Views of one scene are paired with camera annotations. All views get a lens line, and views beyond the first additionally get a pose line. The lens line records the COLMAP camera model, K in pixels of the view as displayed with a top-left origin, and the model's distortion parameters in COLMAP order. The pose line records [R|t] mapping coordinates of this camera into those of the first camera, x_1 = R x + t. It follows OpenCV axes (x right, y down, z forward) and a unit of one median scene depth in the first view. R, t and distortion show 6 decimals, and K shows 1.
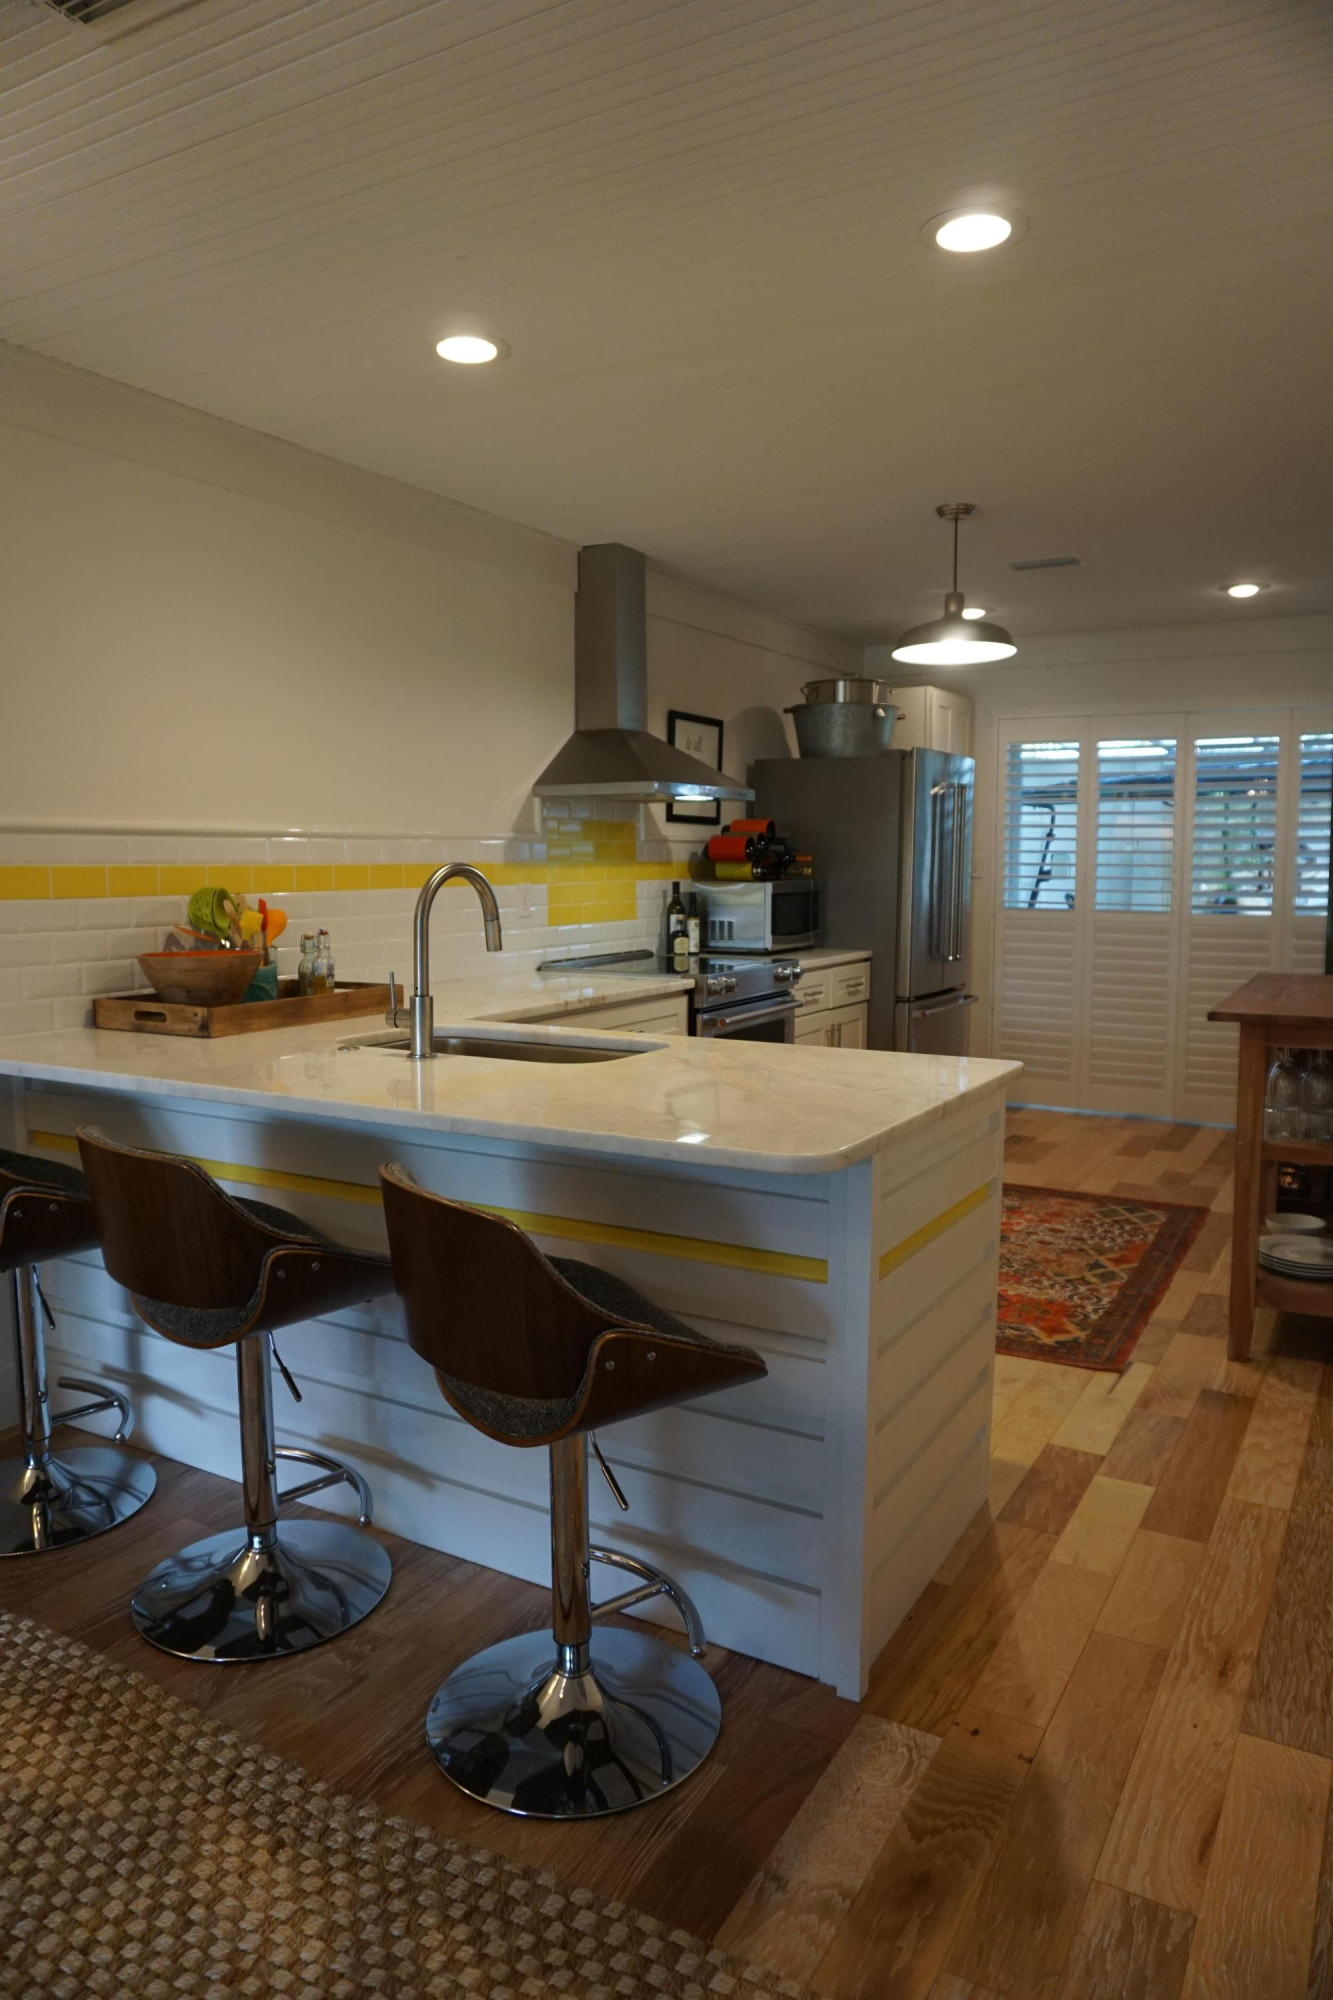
lens RADIAL K [[1339.2, 0, 678.7], [0, 1339.2, 1000.2], [0, 0, 1]] dist [-0.051544, 0.036694]
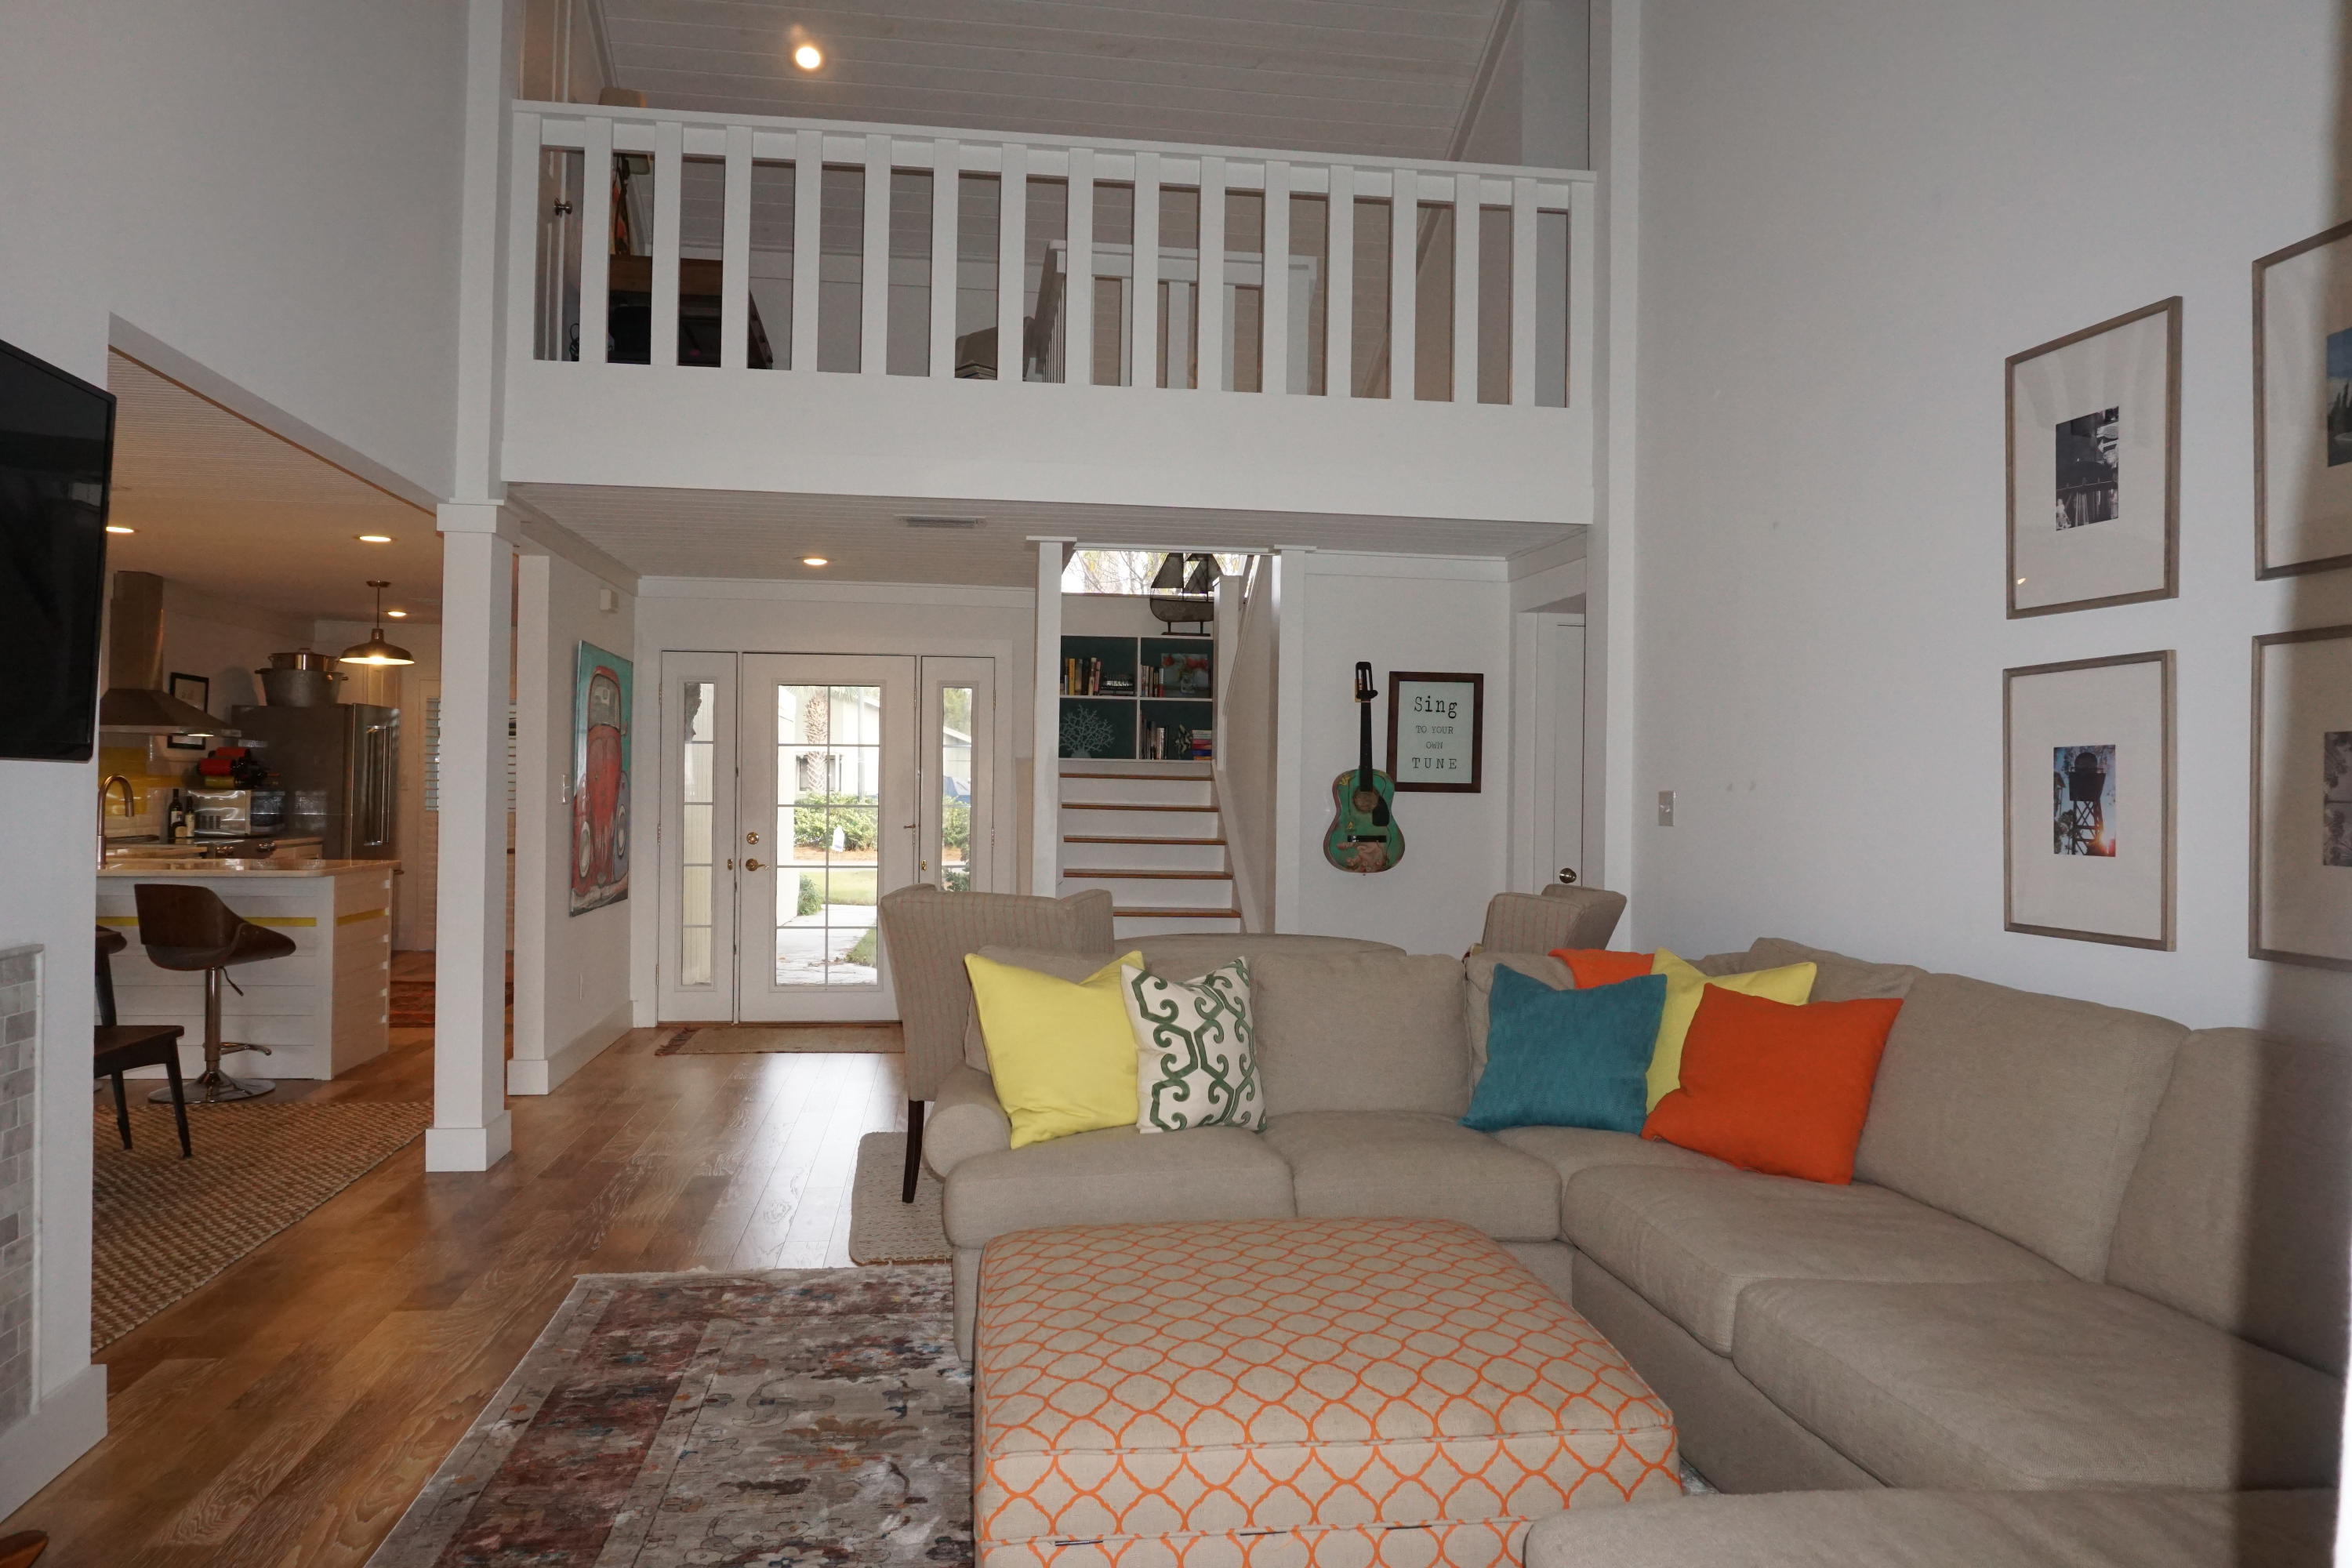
lens RADIAL K [[1574.9, 0, 1174.1], [0, 1574.9, 773.8], [0, 0, 1]] dist [-0.051544, 0.036694]
pose [[0.794449, 0.014154, 0.607166, -0.220107], [0.052100, 0.994455, -0.091353, 0.142180], [-0.605092, 0.104209, 0.789306, -1.340582]]
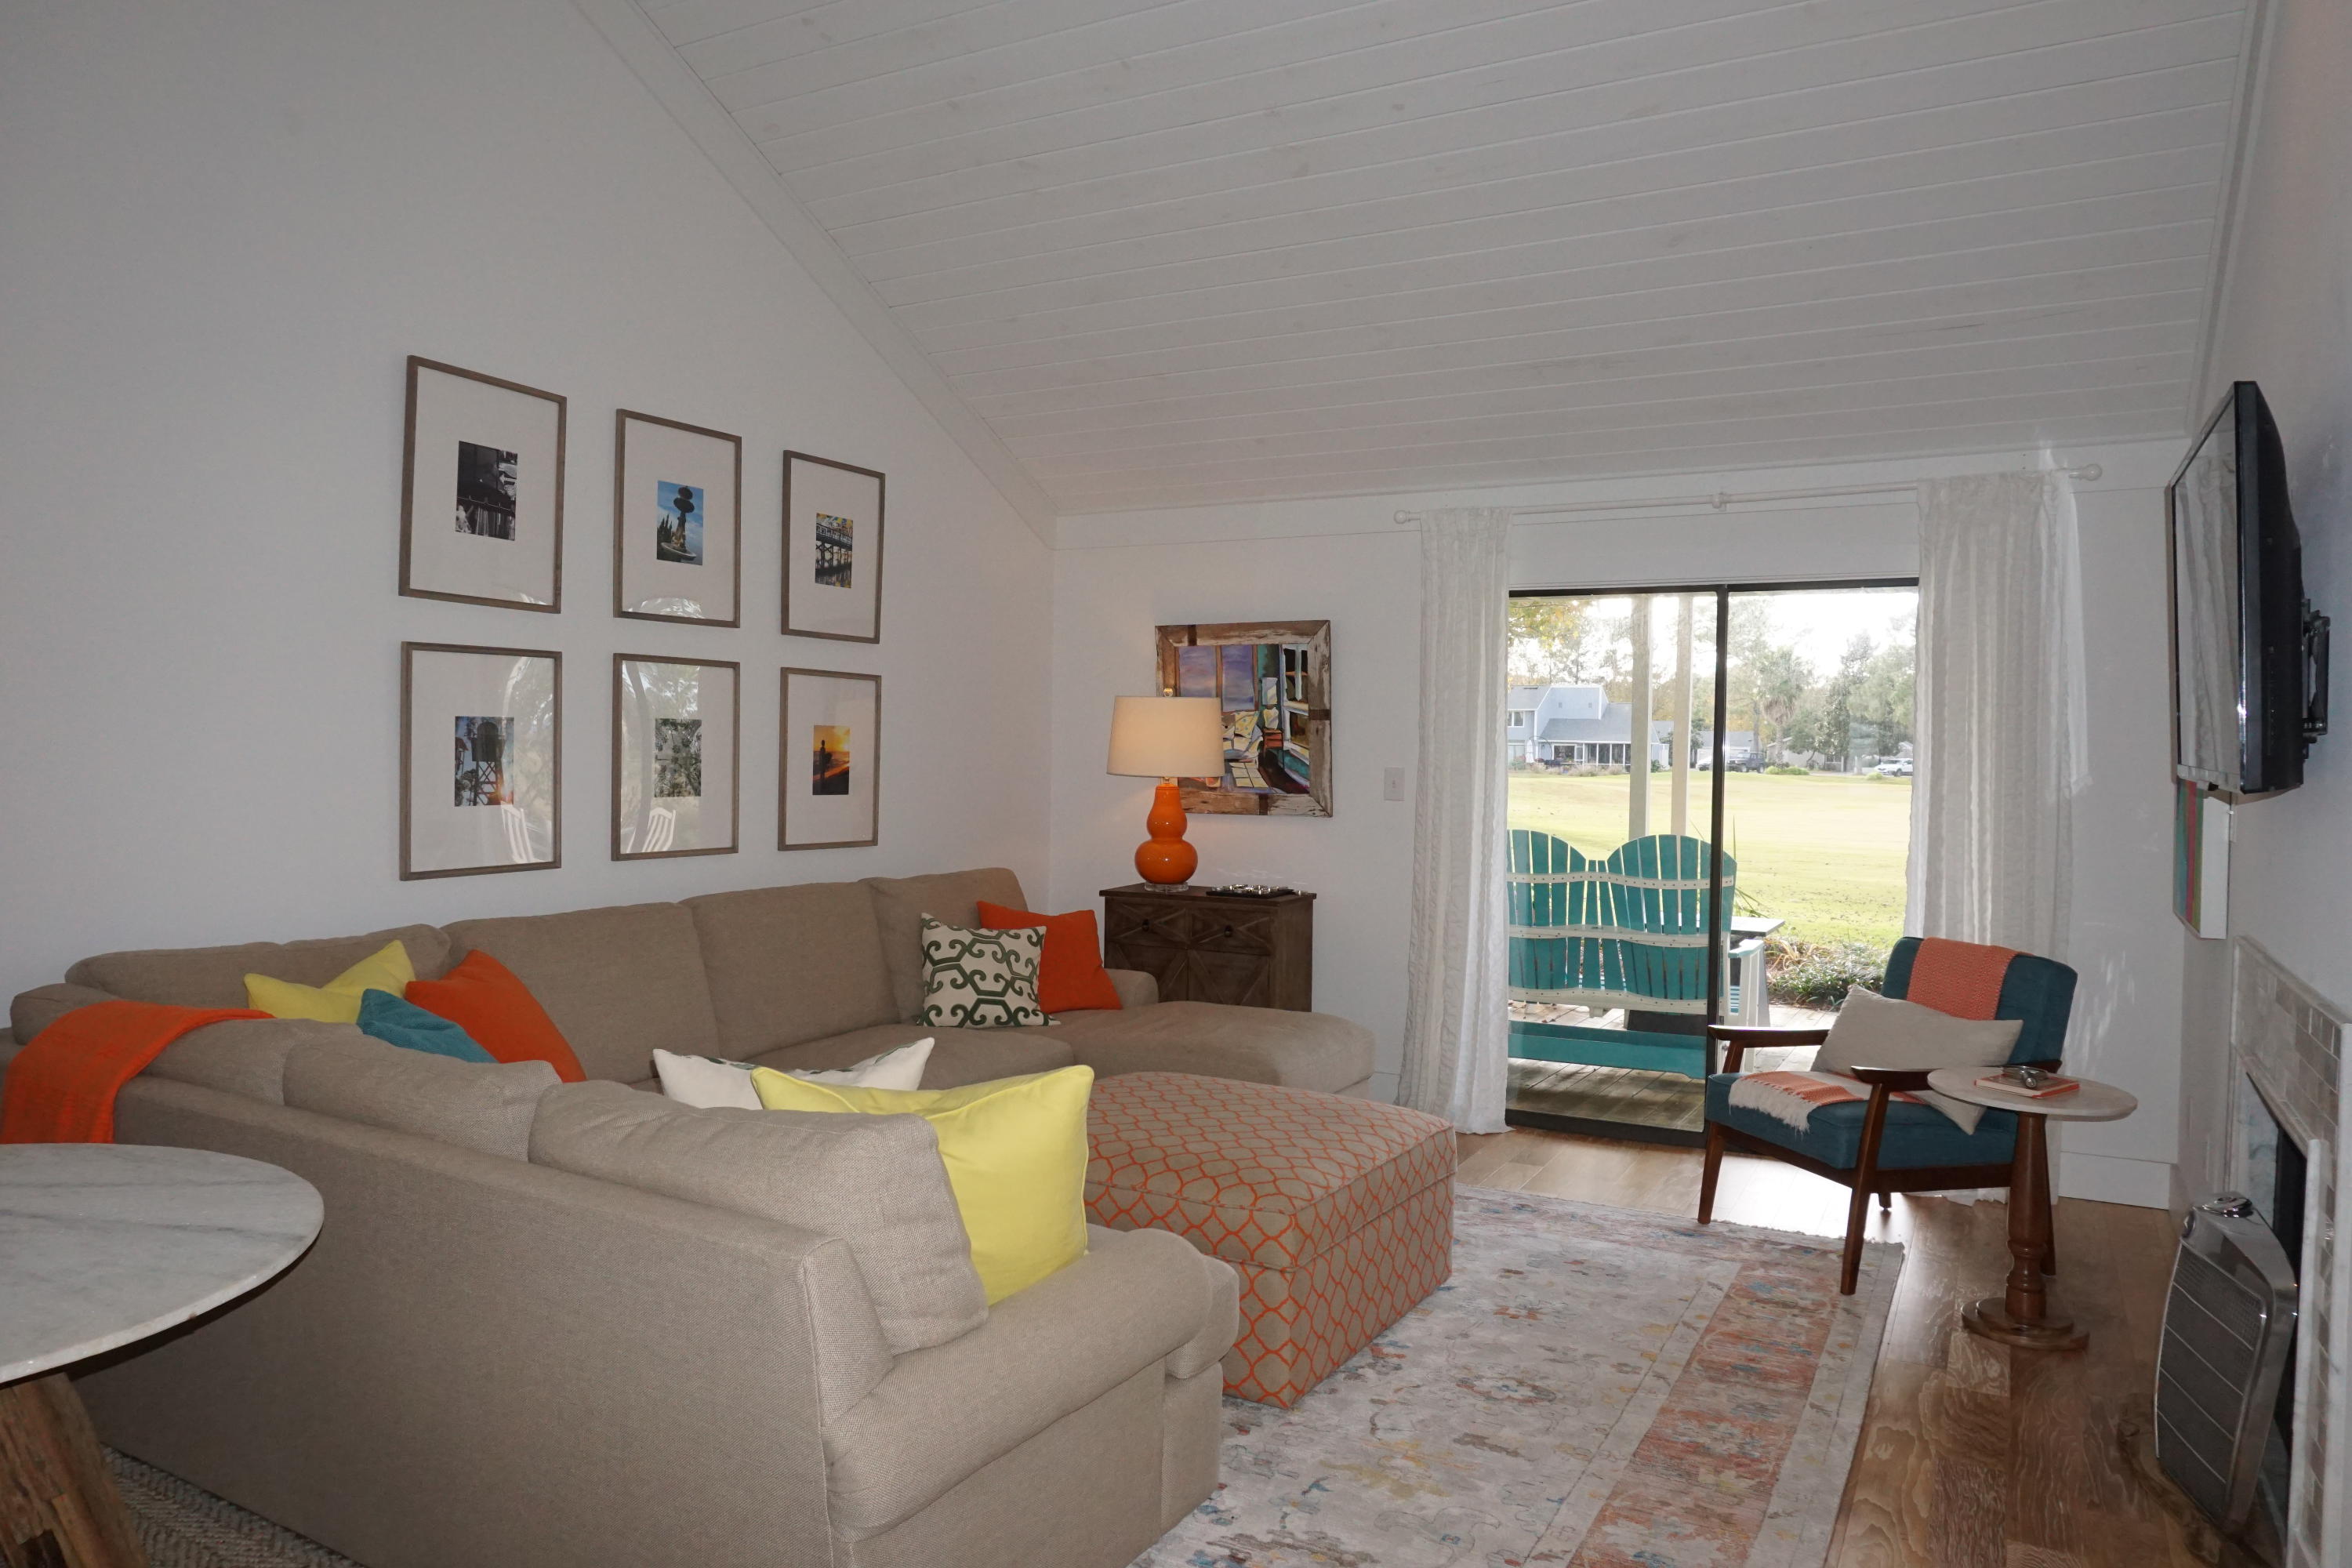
lens RADIAL K [[1574.9, 0, 1166.2], [0, 1574.9, 780.1], [0, 0, 1]] dist [-0.051544, 0.036694]
pose [[-0.999754, -0.017621, -0.013482, 0.237024], [-0.019215, 0.991454, 0.129036, -0.023799], [0.011093, 0.129263, -0.991548, 0.055969]]
